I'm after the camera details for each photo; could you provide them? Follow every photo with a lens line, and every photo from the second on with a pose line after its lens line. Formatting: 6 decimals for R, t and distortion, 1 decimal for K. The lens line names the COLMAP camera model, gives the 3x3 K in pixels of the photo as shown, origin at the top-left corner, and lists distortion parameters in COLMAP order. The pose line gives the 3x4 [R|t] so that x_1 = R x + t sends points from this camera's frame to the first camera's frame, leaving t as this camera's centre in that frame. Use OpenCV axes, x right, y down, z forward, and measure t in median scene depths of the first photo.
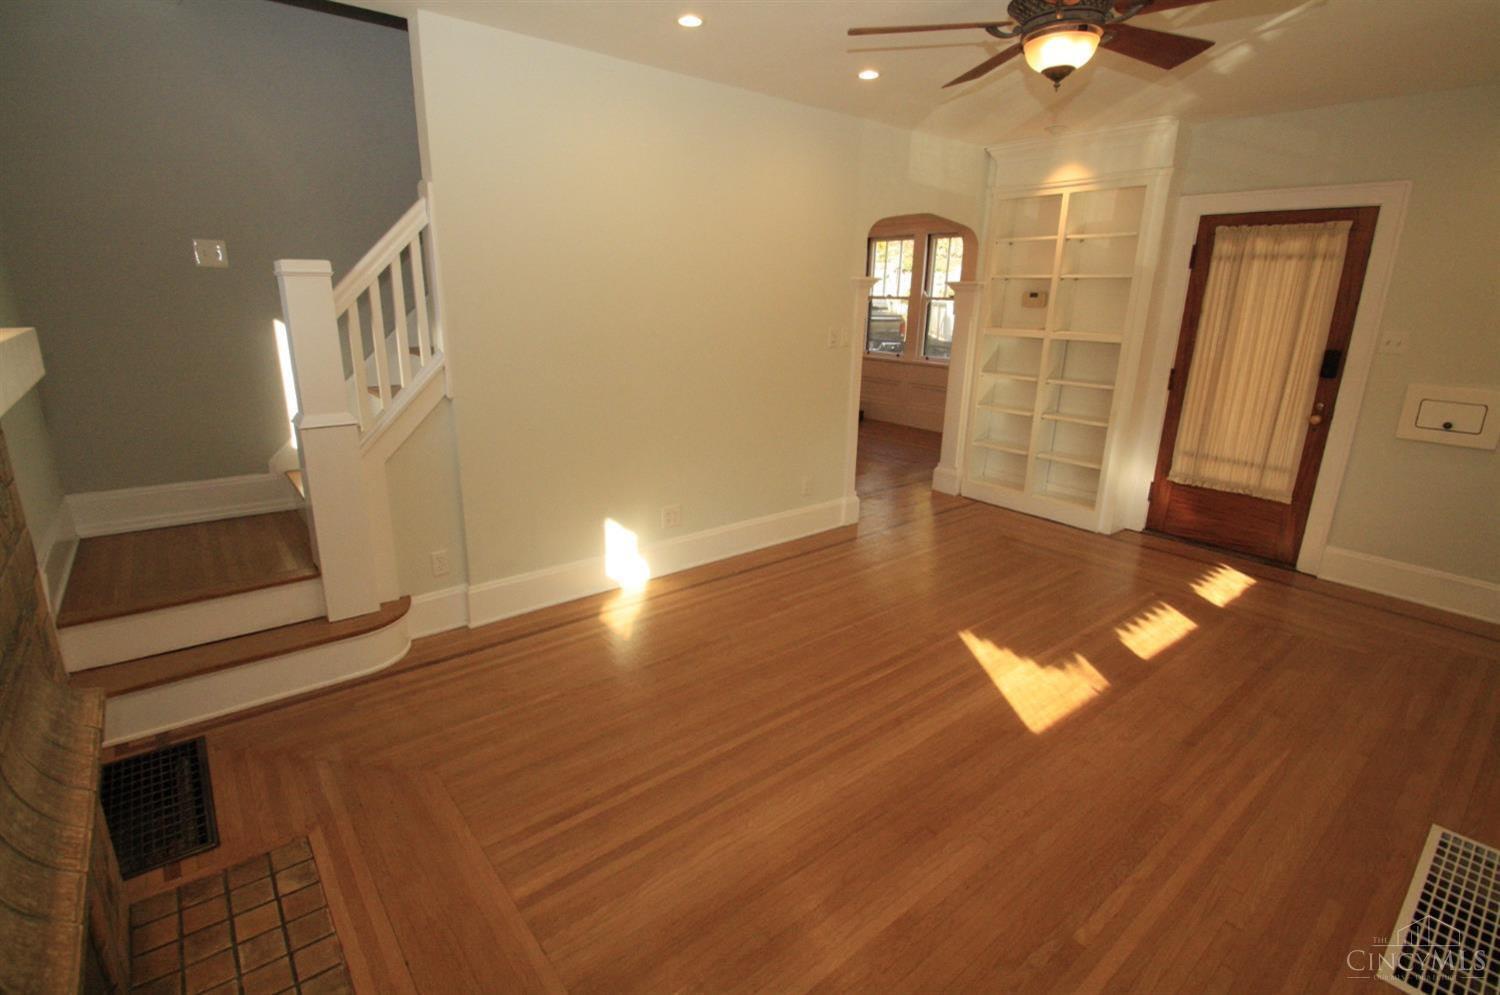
lens RADIAL K [[712.8, 0, 750.0], [0, 712.8, 497.5], [0, 0, 1]] dist [0.000042, -0.018813]
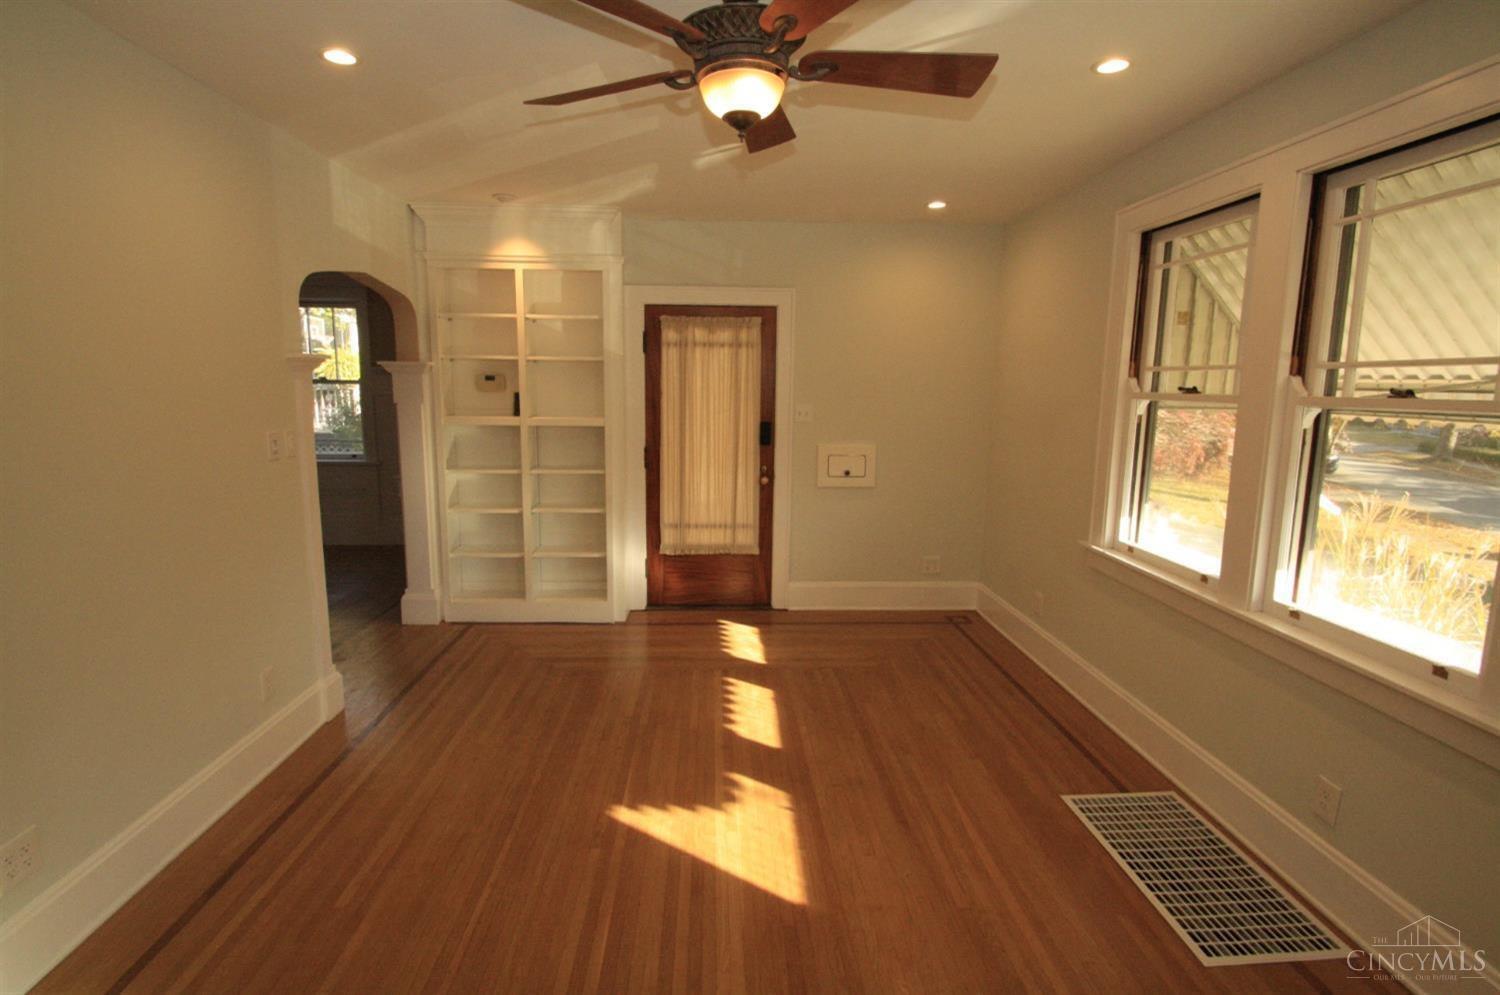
lens RADIAL K [[694.3, 0, 747.0], [0, 694.3, 484.4], [0, 0, 1]] dist [-0.000474, 0.000046]
pose [[0.593325, -0.121539, 0.795735, -0.129683], [0.217718, 0.975921, -0.013277, -0.087257], [-0.774961, 0.181124, 0.605499, 0.298335]]
